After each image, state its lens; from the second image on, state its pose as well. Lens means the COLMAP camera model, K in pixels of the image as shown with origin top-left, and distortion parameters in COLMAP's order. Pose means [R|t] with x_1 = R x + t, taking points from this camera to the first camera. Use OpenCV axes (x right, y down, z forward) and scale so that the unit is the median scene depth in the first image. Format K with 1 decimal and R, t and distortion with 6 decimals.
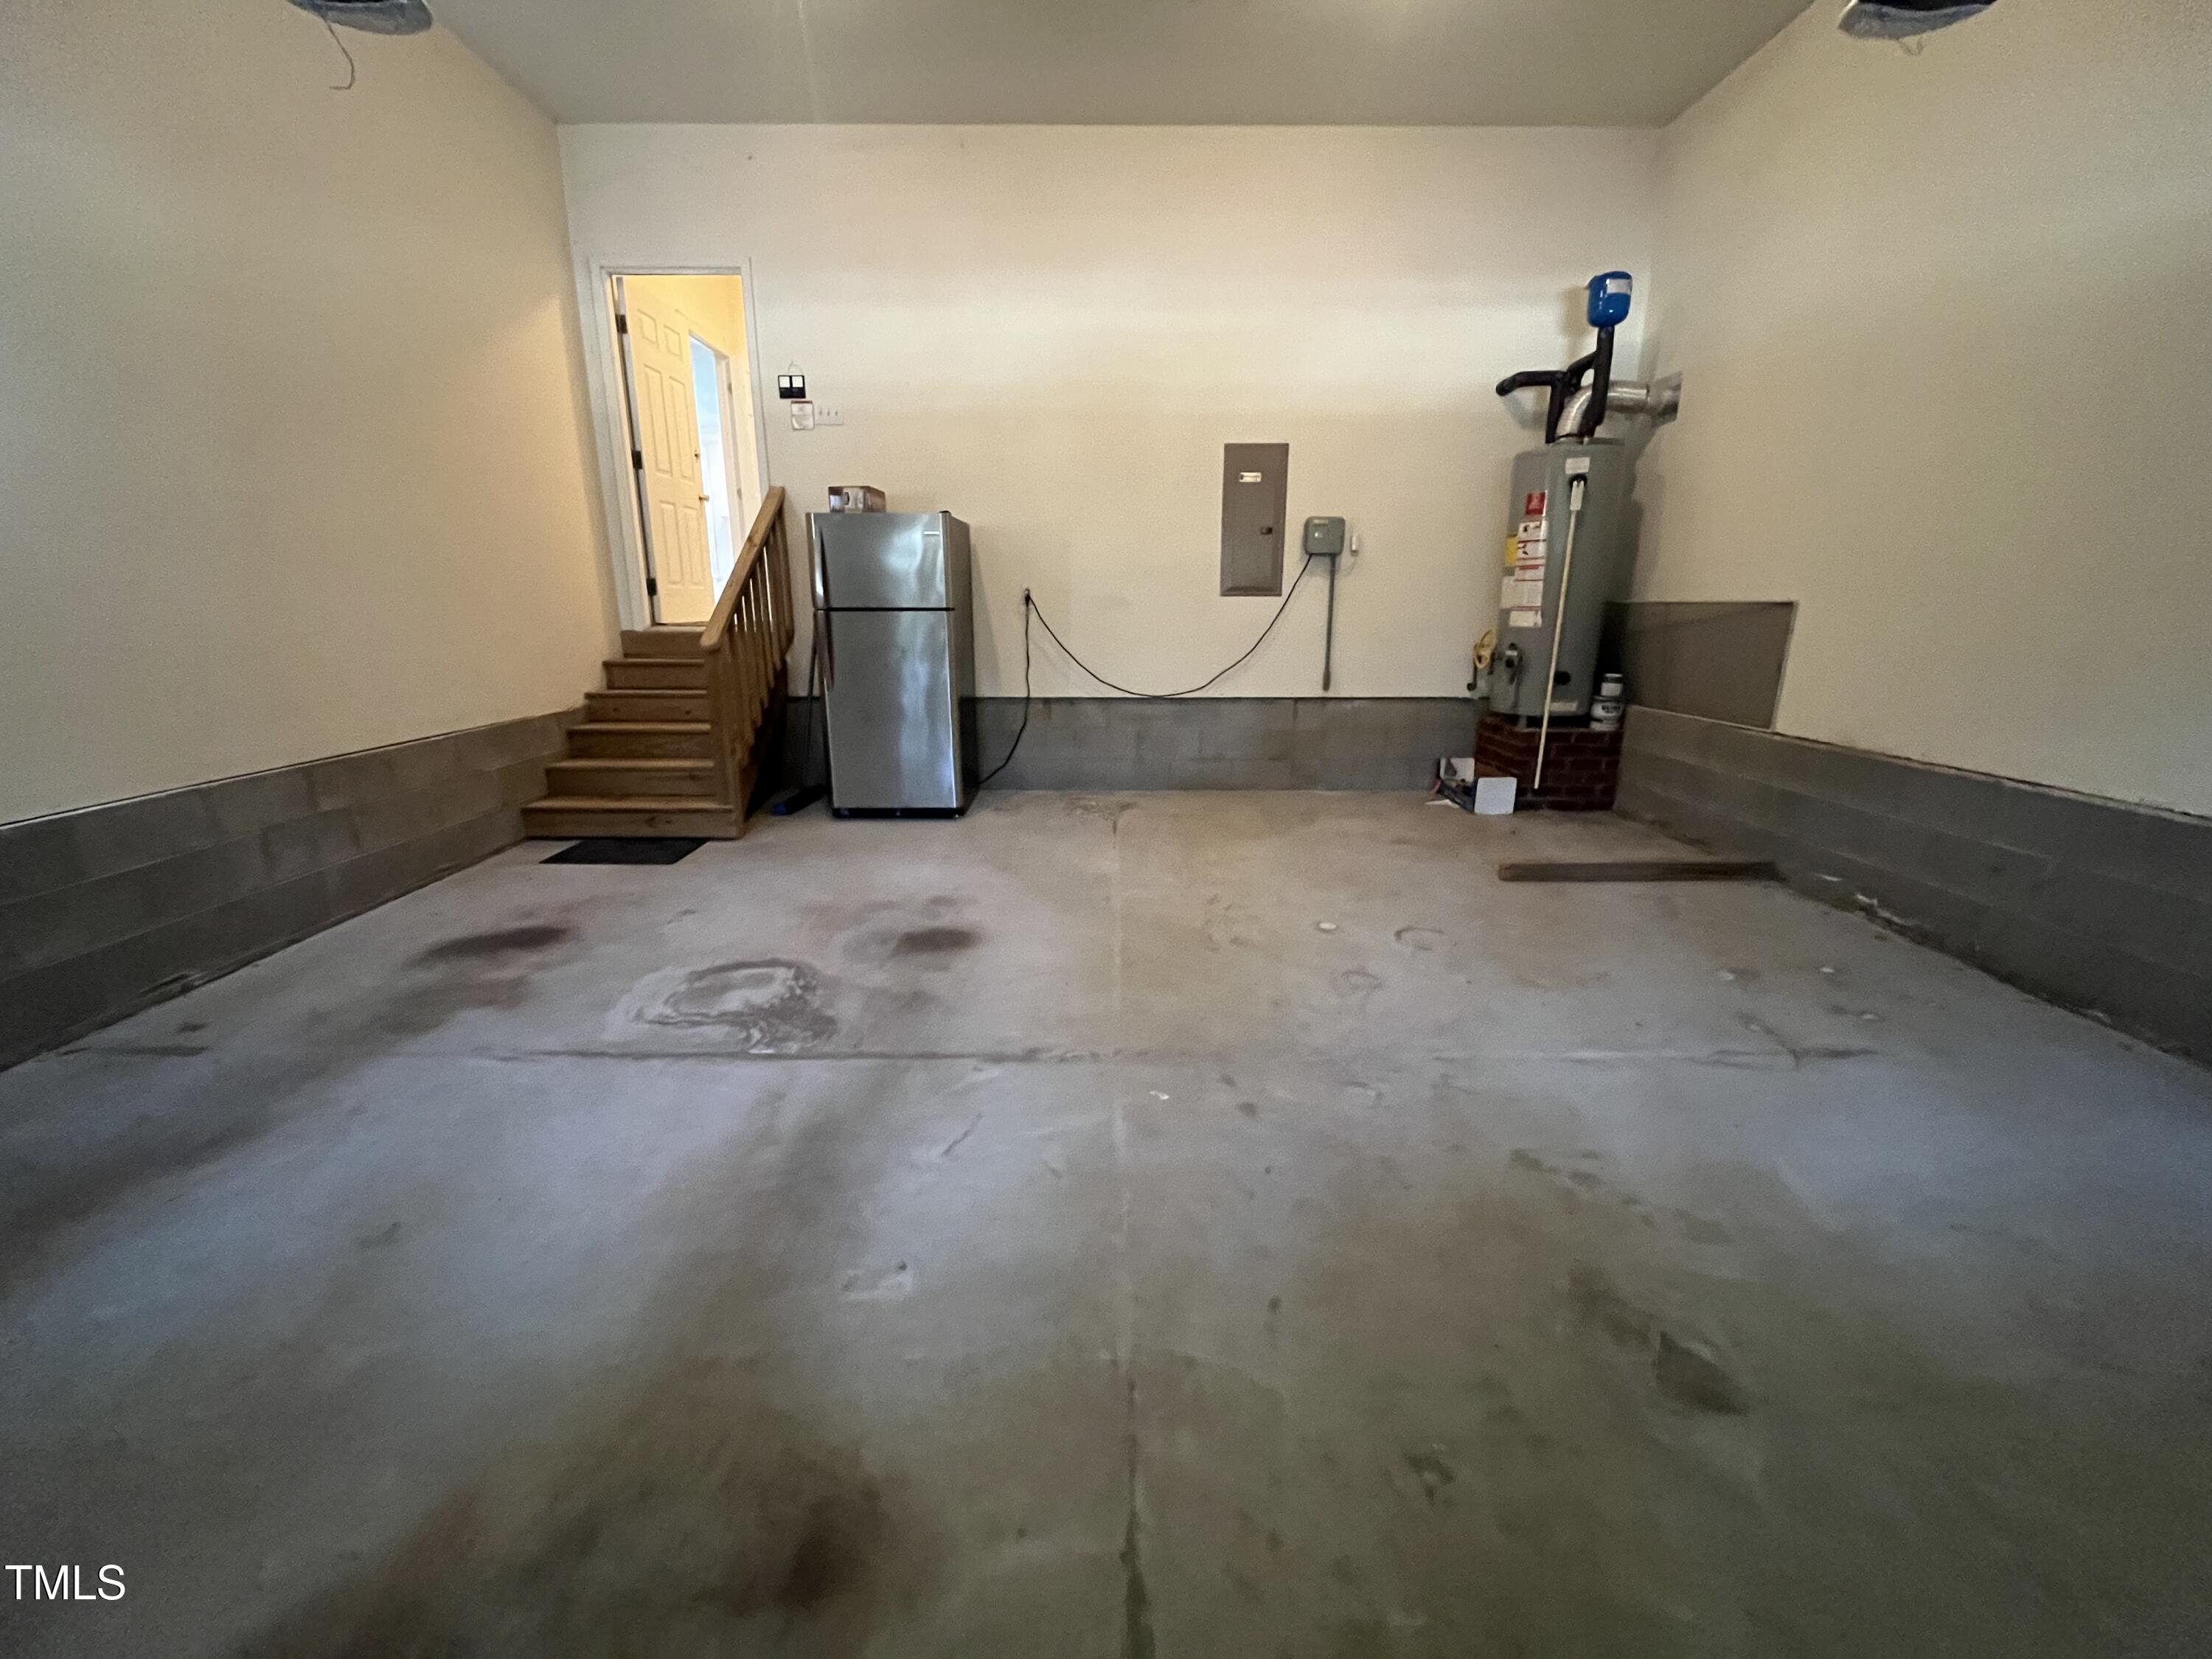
lens RADIAL K [[892.3, 0, 1103.4], [0, 892.3, 827.8], [0, 0, 1]] dist [-0.000234, 0.000081]
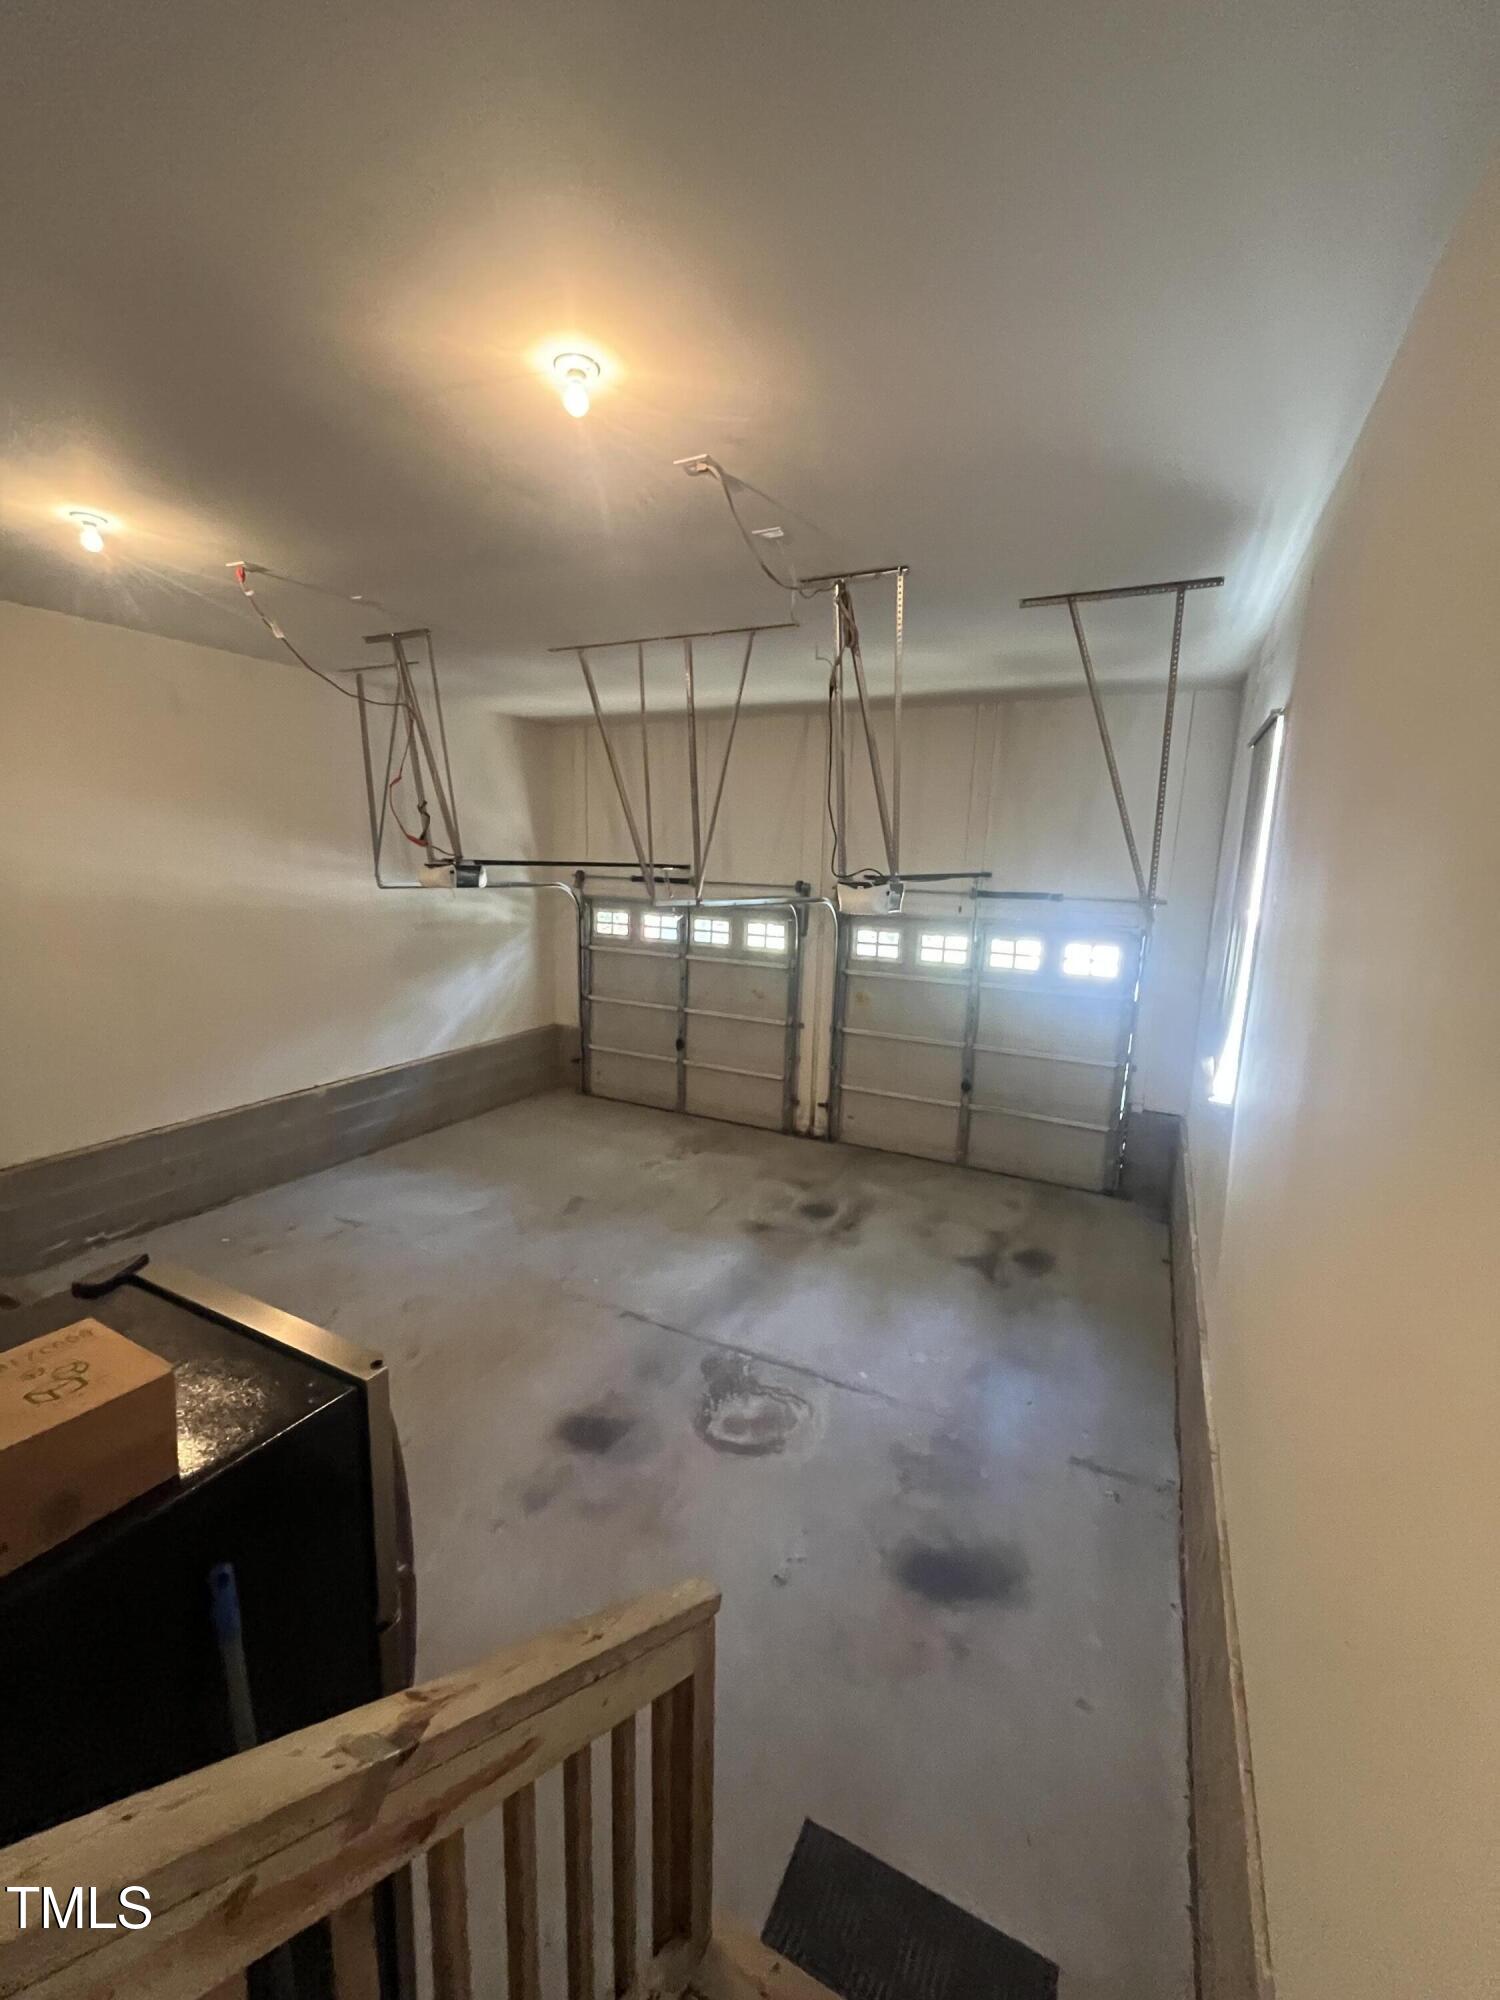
lens RADIAL K [[806.8, 0, 750.0], [0, 806.8, 1000.0], [0, 0, 1]] dist [-0.000234, 0.000081]
pose [[-0.895172, -0.105416, 0.433076, -0.908861], [0.075691, 0.921564, 0.380776, -0.923957], [-0.439247, 0.373640, -0.816979, 1.828871]]
